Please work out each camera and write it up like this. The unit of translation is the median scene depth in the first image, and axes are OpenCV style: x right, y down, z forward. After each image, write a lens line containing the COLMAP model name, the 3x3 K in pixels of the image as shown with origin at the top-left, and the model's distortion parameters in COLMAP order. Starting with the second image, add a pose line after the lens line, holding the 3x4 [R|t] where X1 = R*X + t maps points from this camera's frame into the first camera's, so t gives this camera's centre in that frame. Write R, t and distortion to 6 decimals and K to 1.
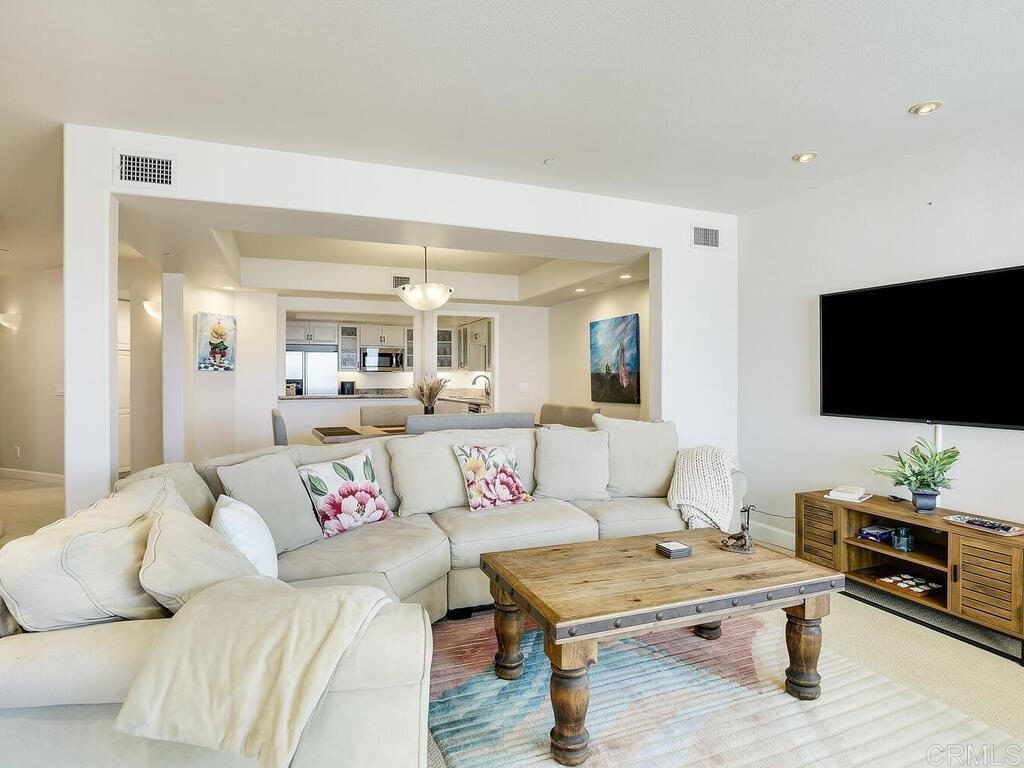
lens RADIAL K [[571.0, 0, 507.0], [0, 571.0, 385.4], [0, 0, 1]] dist [-0.005561, -0.000842]
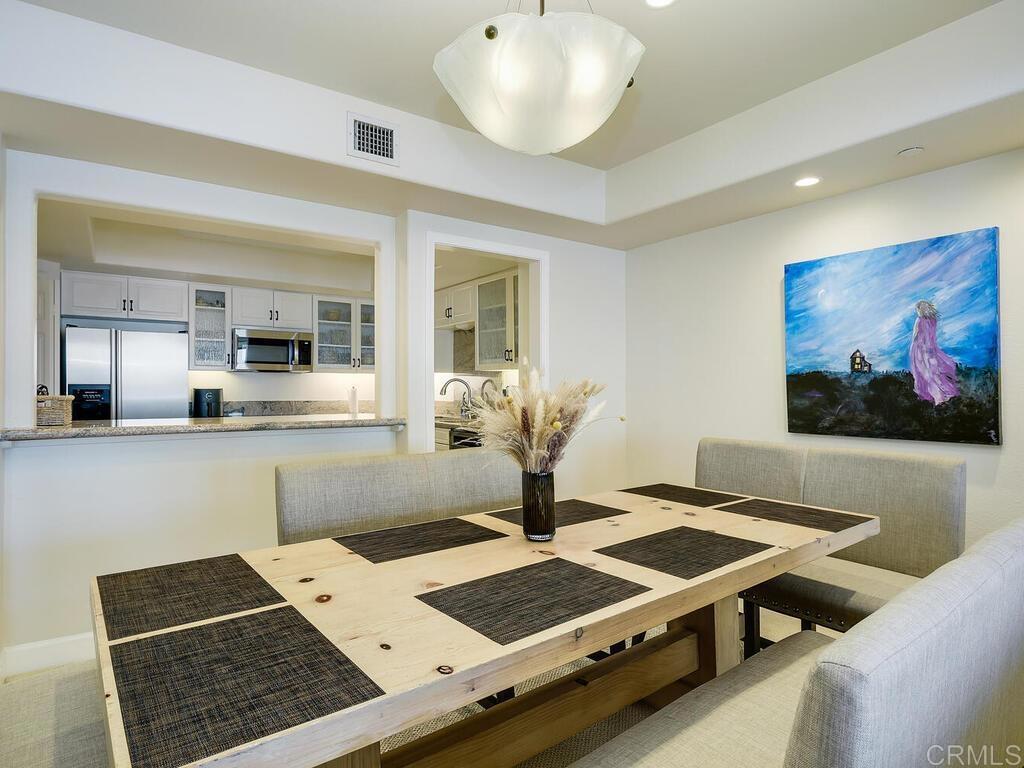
lens RADIAL K [[556.7, 0, 509.9], [0, 556.7, 385.0], [0, 0, 1]] dist [0.003064, -0.001082]
pose [[0.970384, 0.002409, 0.241557, -0.187655], [0.000589, 0.999924, -0.012335, -0.005468], [-0.241568, 0.012112, 0.970308, 0.608364]]
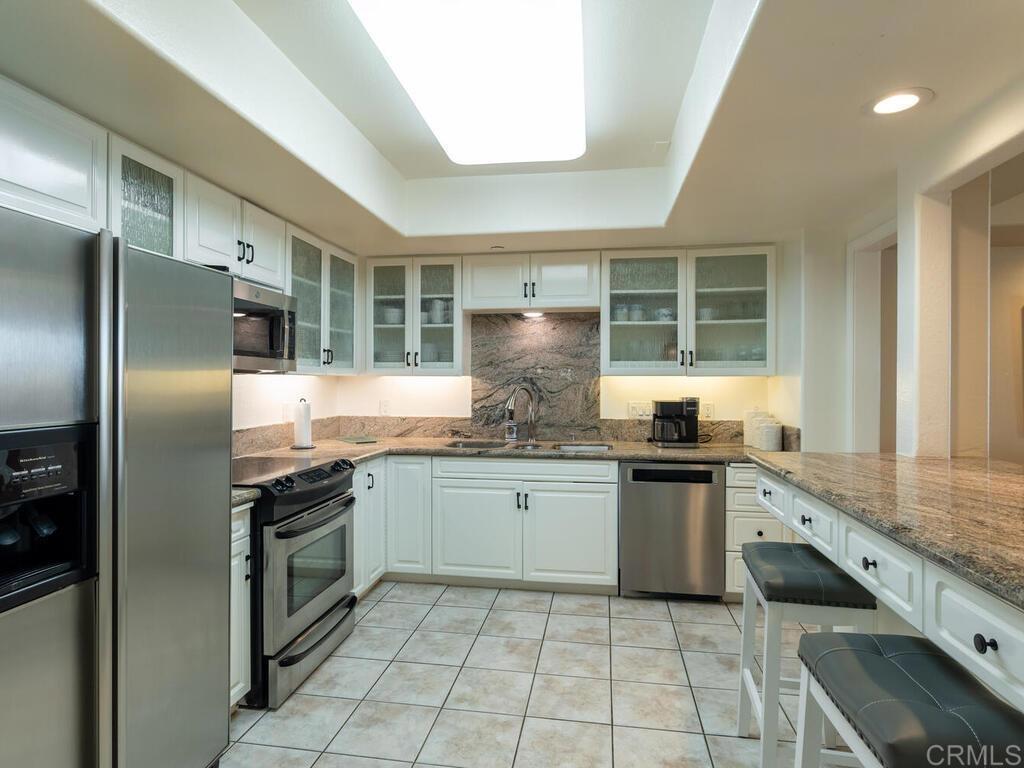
lens RADIAL K [[571.0, 0, 507.0], [0, 571.0, 385.4], [0, 0, 1]] dist [-0.005561, -0.000842]
pose [[0.510050, -0.003711, 0.860137, -0.585632], [0.007381, 0.999973, -0.000062, -0.025864], [-0.860113, 0.006380, 0.510063, 1.148218]]
